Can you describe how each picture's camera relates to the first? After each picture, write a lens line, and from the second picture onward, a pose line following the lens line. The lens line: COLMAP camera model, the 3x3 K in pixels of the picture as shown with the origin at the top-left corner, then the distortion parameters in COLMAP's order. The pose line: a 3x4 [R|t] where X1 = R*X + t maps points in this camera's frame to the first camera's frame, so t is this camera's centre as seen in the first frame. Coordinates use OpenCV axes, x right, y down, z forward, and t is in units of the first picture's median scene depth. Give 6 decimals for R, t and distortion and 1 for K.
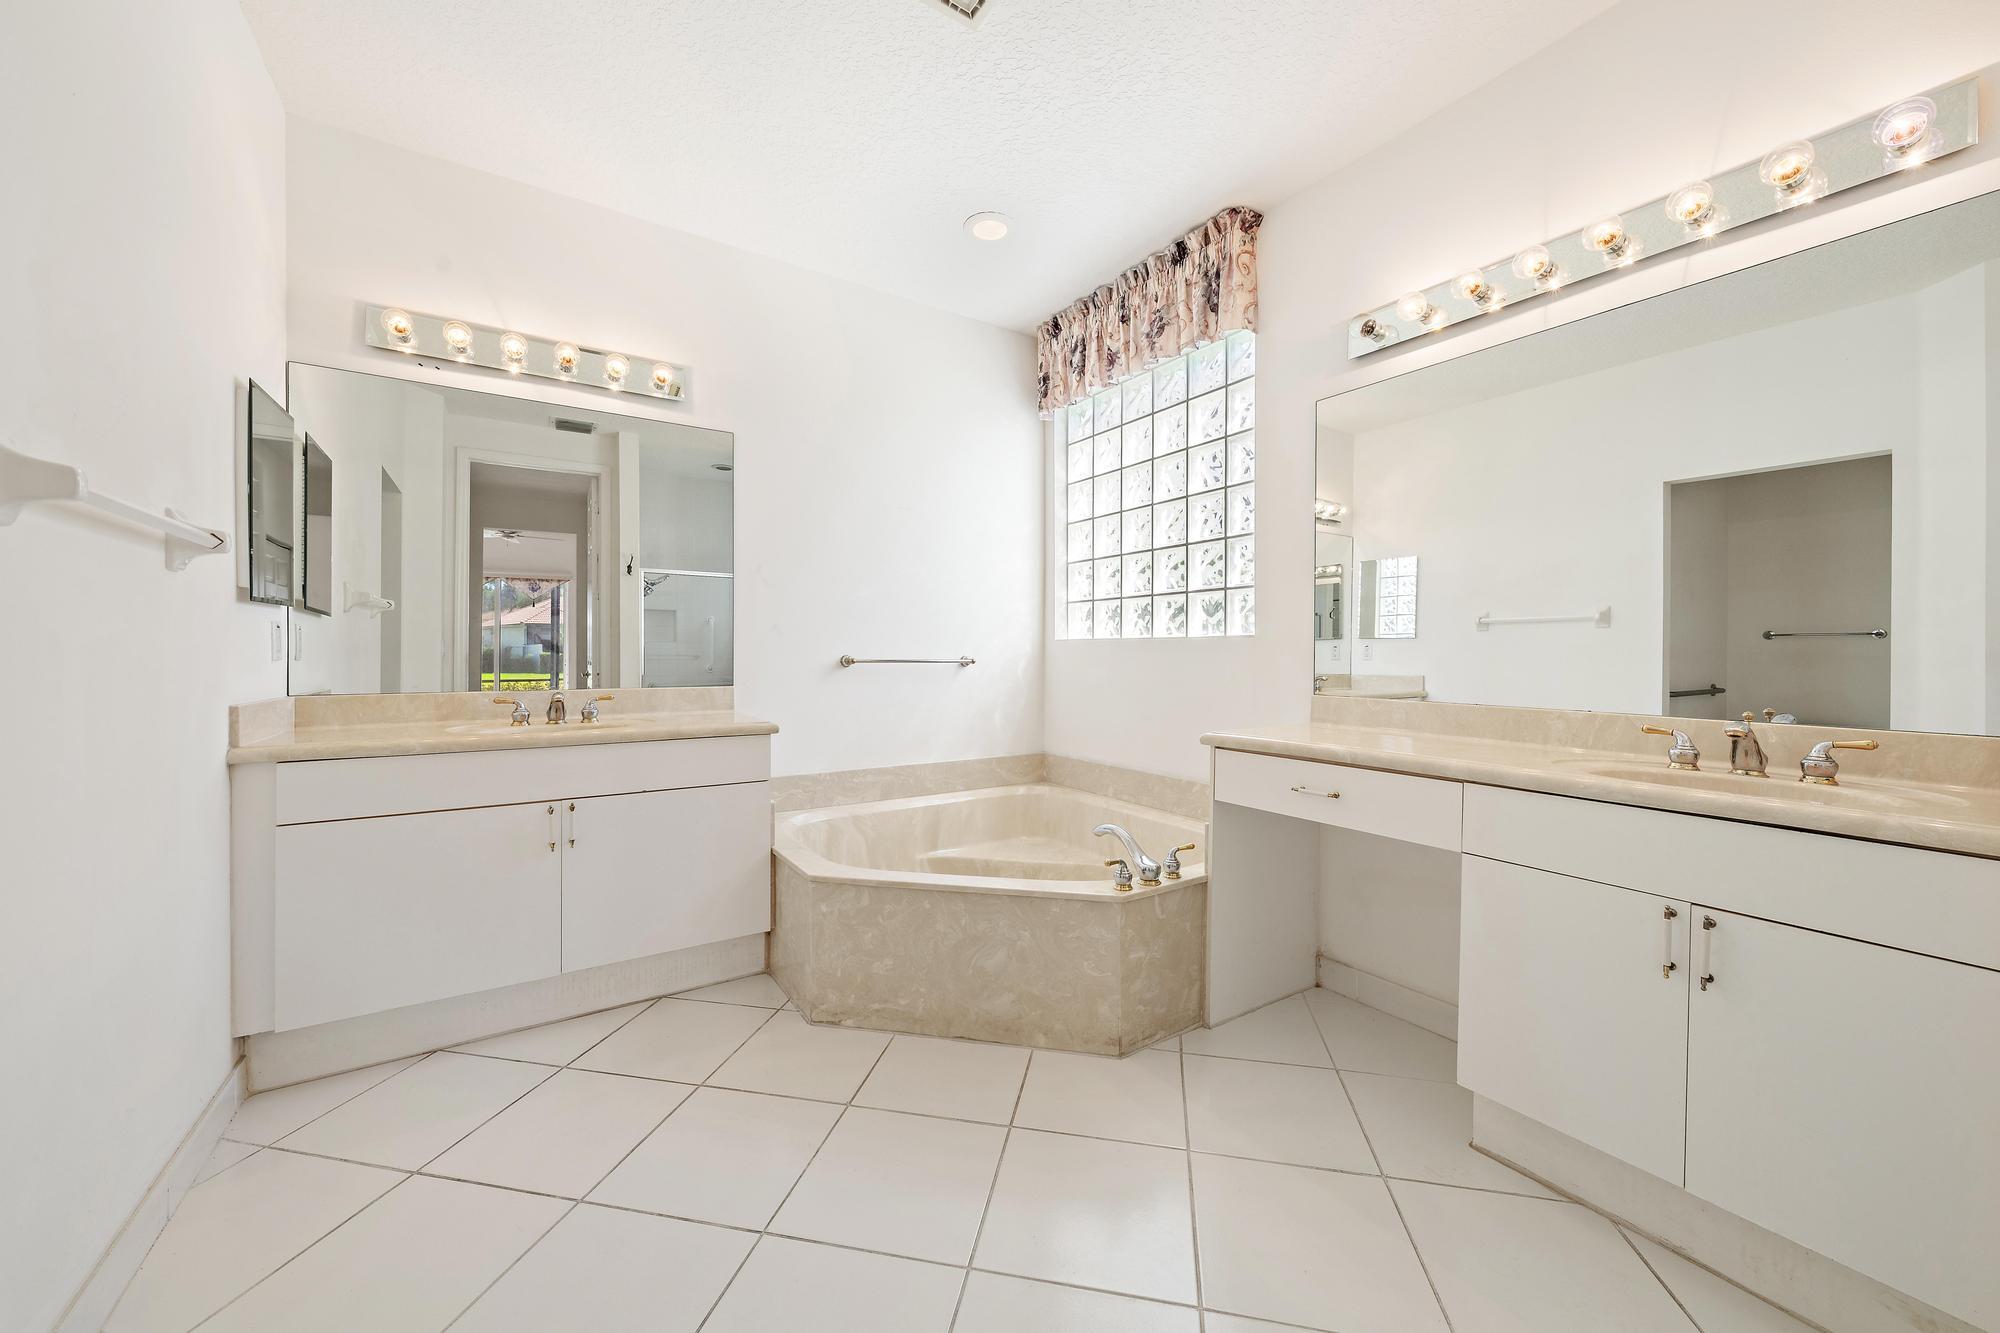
lens RADIAL K [[737.6, 0, 1006.9], [0, 737.6, 663.4], [0, 0, 1]] dist [-0.009299, -0.000194]
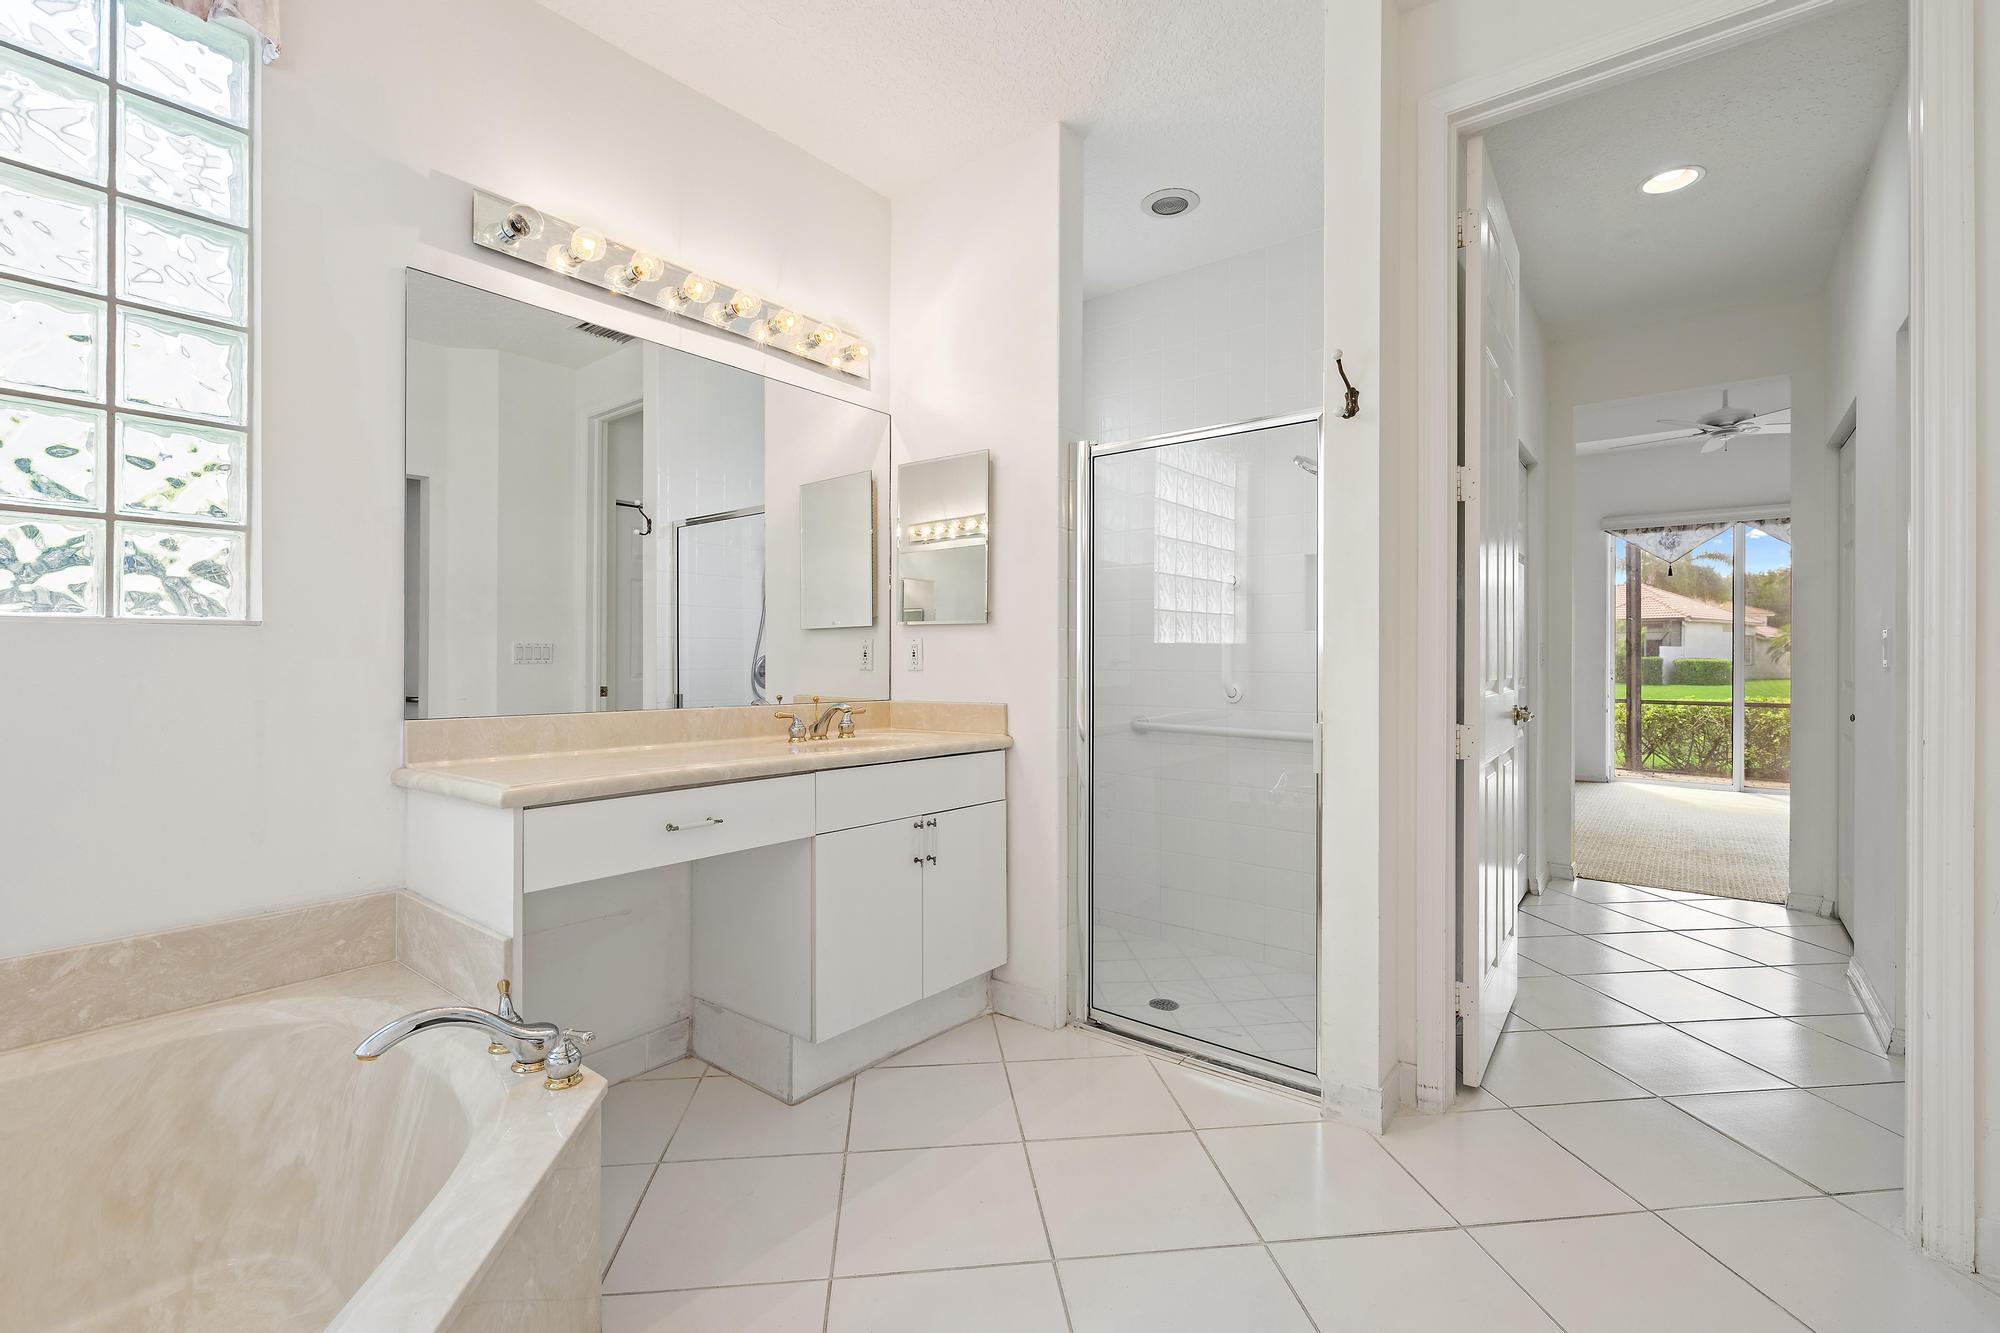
lens RADIAL K [[874.1, 0, 1008.4], [0, 874.1, 668.9], [0, 0, 1]] dist [-0.010400, -0.000187]
pose [[-0.330303, -0.014467, 0.943764, -0.611970], [0.014217, 0.999693, 0.020300, -0.012776], [-0.943768, 0.020123, -0.329996, 0.985475]]
